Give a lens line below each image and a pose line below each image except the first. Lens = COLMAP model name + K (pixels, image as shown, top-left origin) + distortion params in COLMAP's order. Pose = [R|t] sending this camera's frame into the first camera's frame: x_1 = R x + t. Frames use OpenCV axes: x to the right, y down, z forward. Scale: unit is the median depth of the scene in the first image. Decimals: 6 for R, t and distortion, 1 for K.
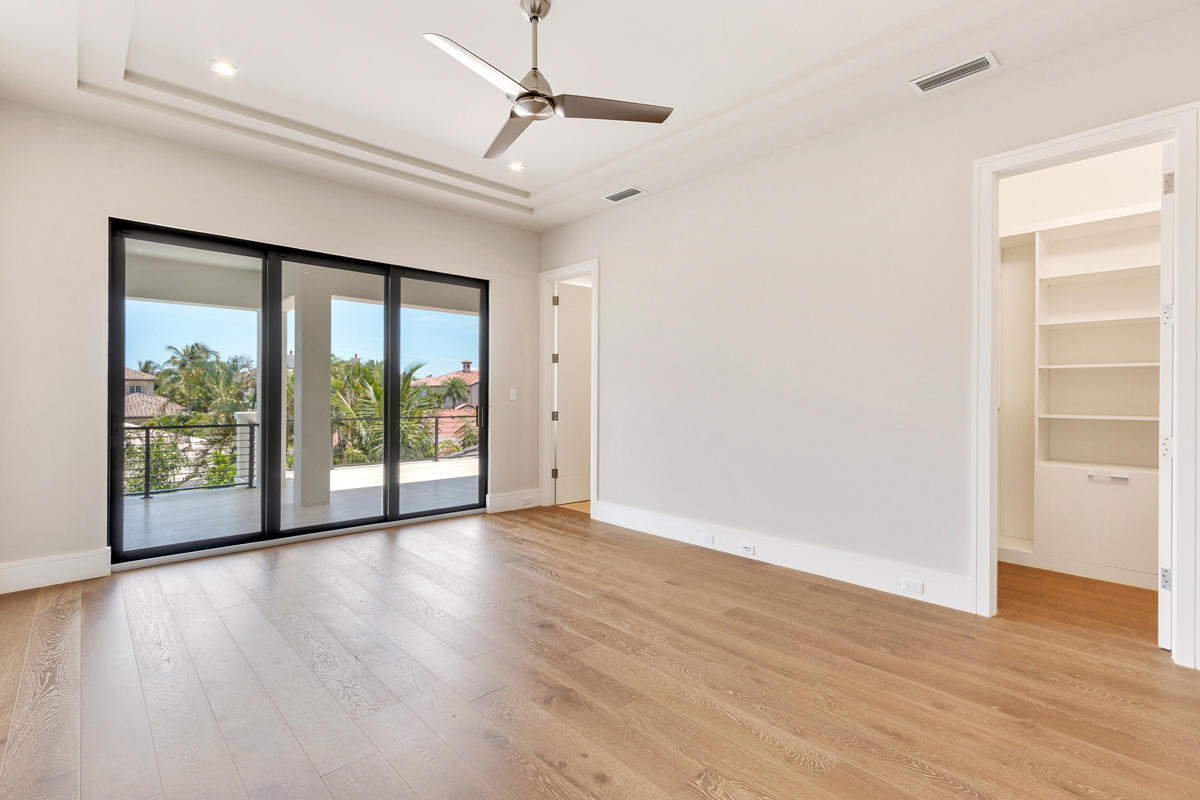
lens RADIAL K [[558.4, 0, 549.7], [0, 558.4, 399.6], [0, 0, 1]] dist [-0.004067, 0.001657]
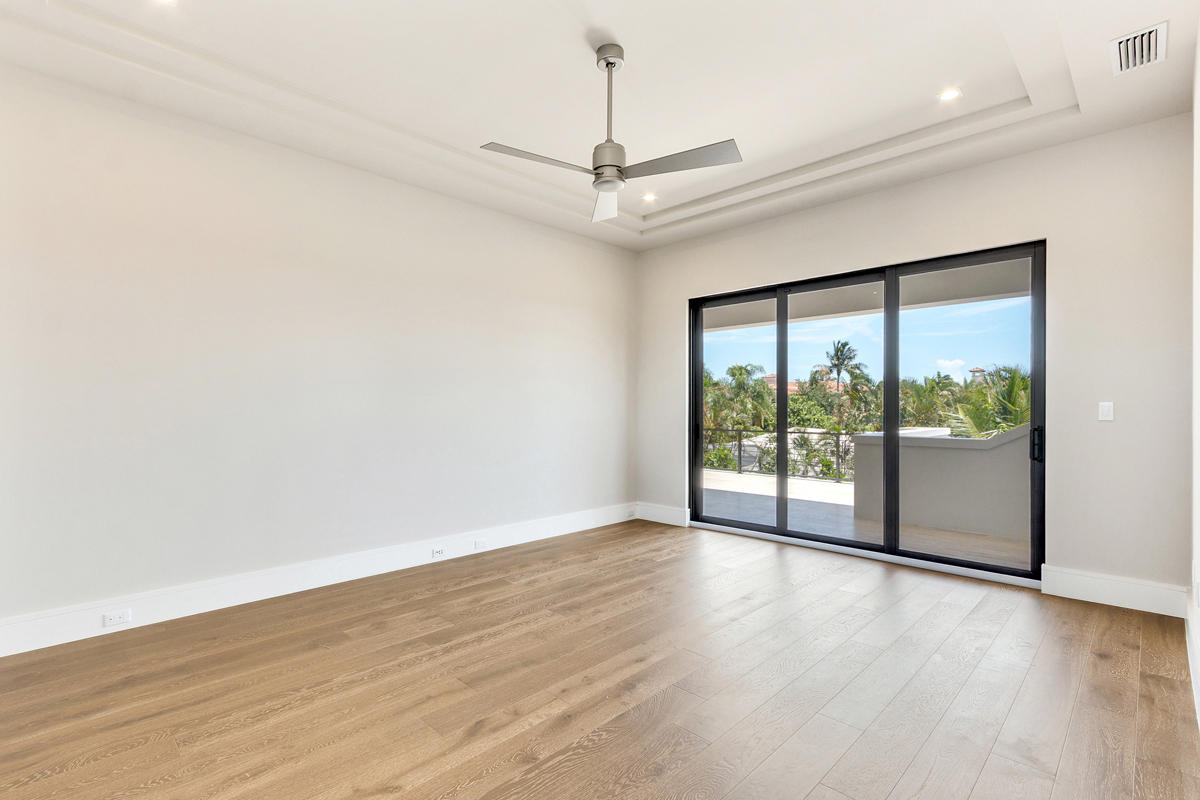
lens RADIAL K [[558.4, 0, 604.2], [0, 558.4, 397.5], [0, 0, 1]] dist [-0.004067, 0.001657]
pose [[0.083337, -0.024577, -0.996218, 0.507704], [-0.015881, 0.999536, -0.025987, 0.000765], [0.996395, 0.017986, 0.082908, 0.426496]]
